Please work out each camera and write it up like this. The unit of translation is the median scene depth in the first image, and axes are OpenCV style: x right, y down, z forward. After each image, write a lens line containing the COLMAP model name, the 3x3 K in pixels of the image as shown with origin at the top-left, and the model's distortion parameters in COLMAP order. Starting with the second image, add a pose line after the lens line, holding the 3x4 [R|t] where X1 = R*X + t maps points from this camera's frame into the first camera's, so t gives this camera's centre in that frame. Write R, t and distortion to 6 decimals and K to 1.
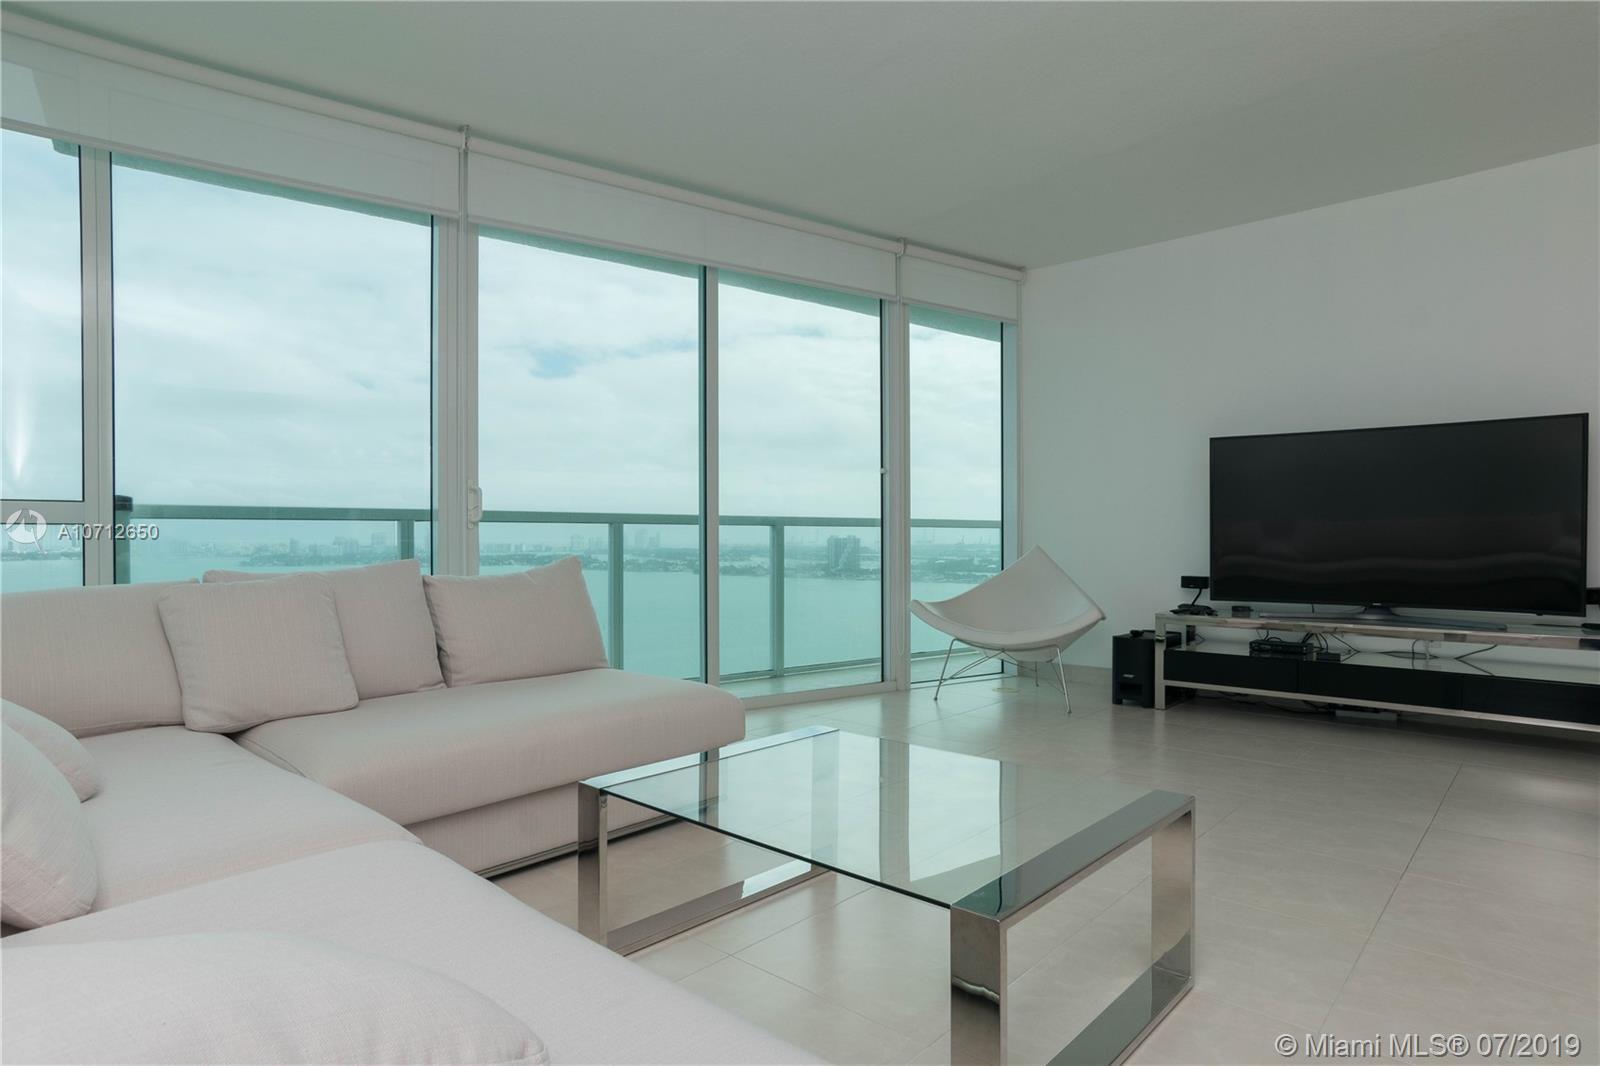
lens RADIAL K [[880.6, 0, 799.6], [0, 880.6, 549.9], [0, 0, 1]] dist [-0.049279, 0.041838]
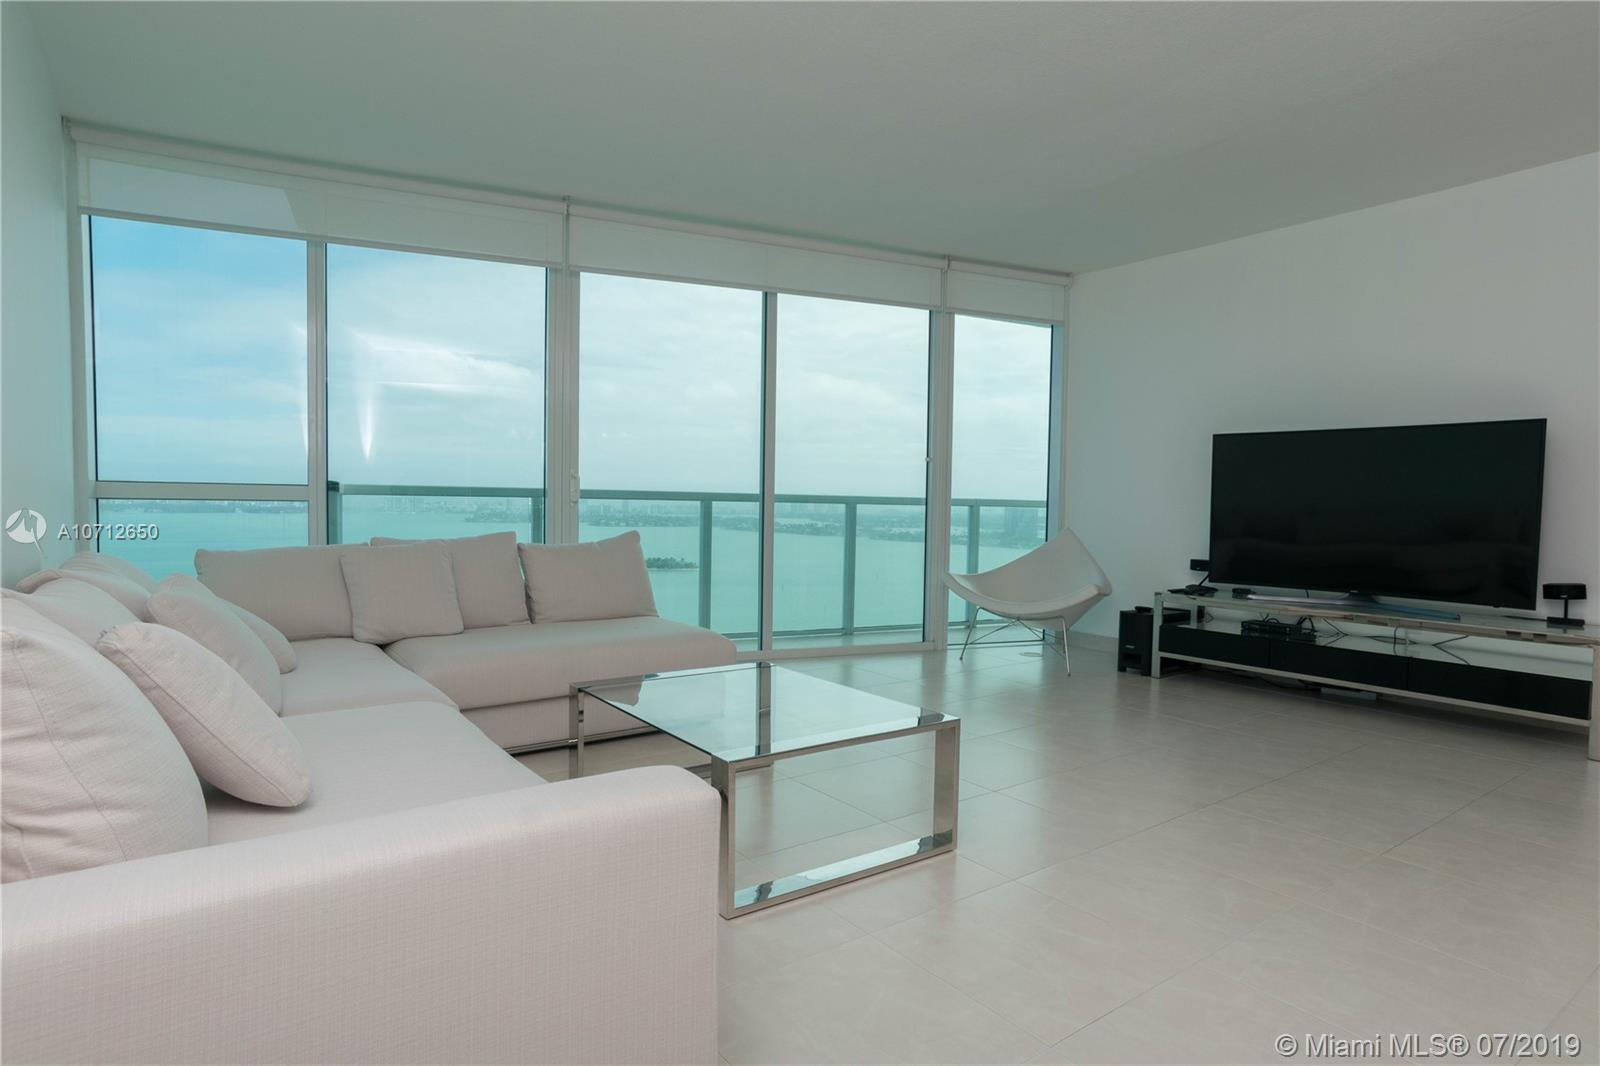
lens RADIAL K [[867.0, 0, 802.3], [0, 867.0, 549.7], [0, 0, 1]] dist [-0.048522, 0.040778]
pose [[0.979825, 0.029260, -0.197705, 0.183904], [-0.021511, 0.998918, 0.041229, -0.017451], [0.198697, -0.036144, 0.979394, -0.164828]]
